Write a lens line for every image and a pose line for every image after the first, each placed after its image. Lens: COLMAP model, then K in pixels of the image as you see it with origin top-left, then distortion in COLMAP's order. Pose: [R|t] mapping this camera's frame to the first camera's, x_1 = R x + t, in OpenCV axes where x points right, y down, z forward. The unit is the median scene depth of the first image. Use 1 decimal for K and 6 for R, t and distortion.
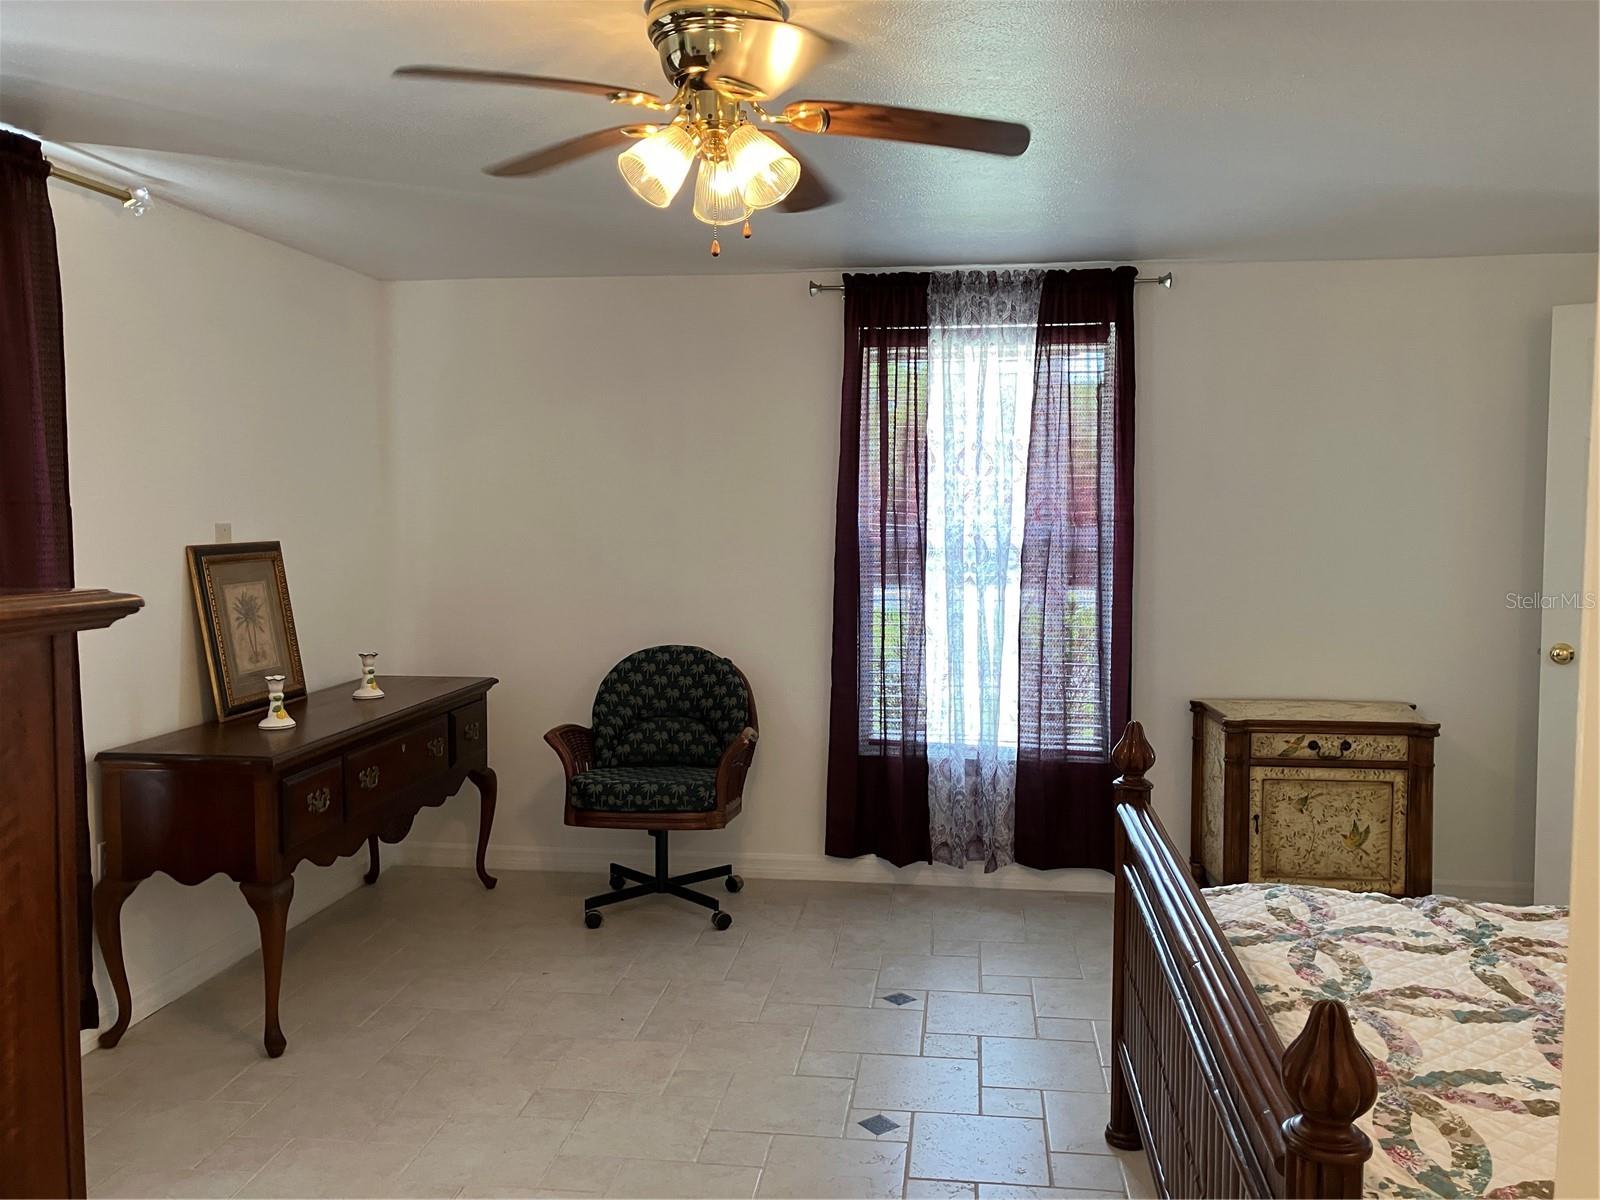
lens RADIAL K [[1311.5, 0, 800.0], [0, 1311.5, 600.0], [0, 0, 1]] dist [-0.010324, -0.014465]
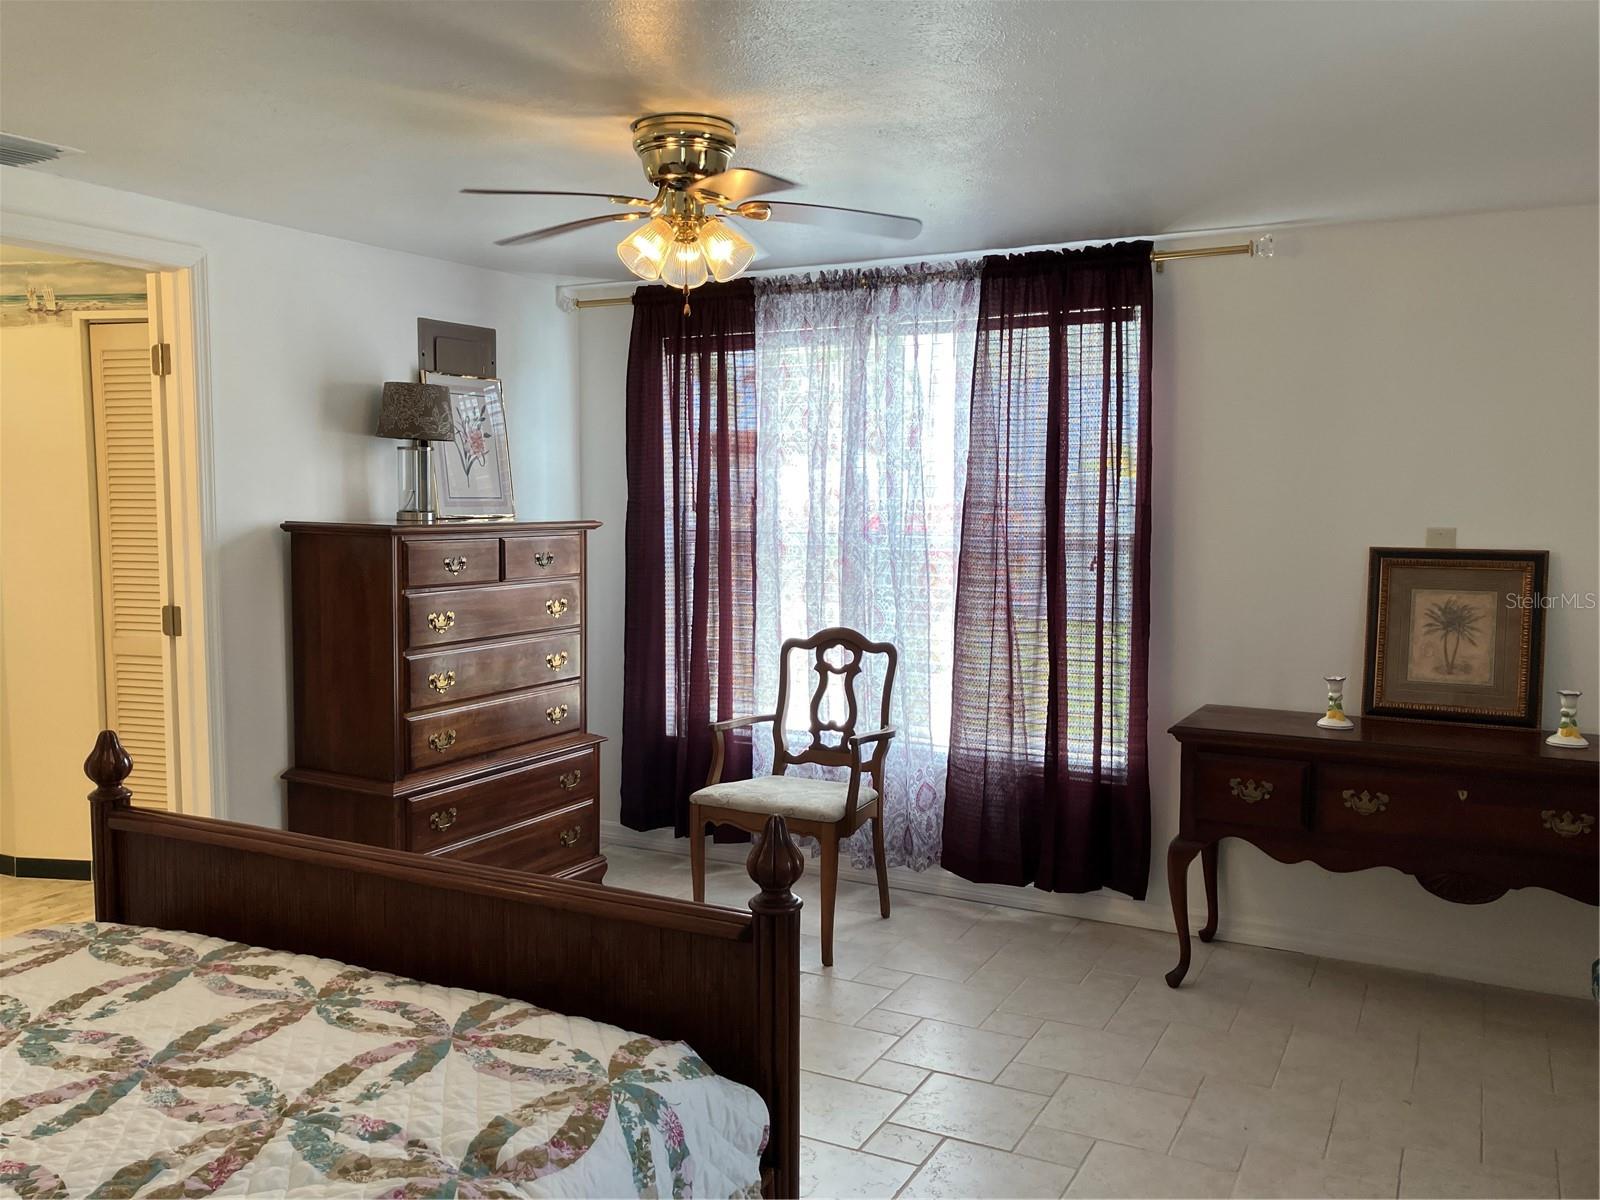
lens RADIAL K [[1311.5, 0, 800.0], [0, 1311.5, 600.0], [0, 0, 1]] dist [-0.010324, -0.014465]
pose [[-0.336166, 0.075661, -0.938759, 0.659904], [-0.075991, 0.991339, 0.107111, -0.074855], [0.938732, 0.107344, -0.327505, 0.891544]]
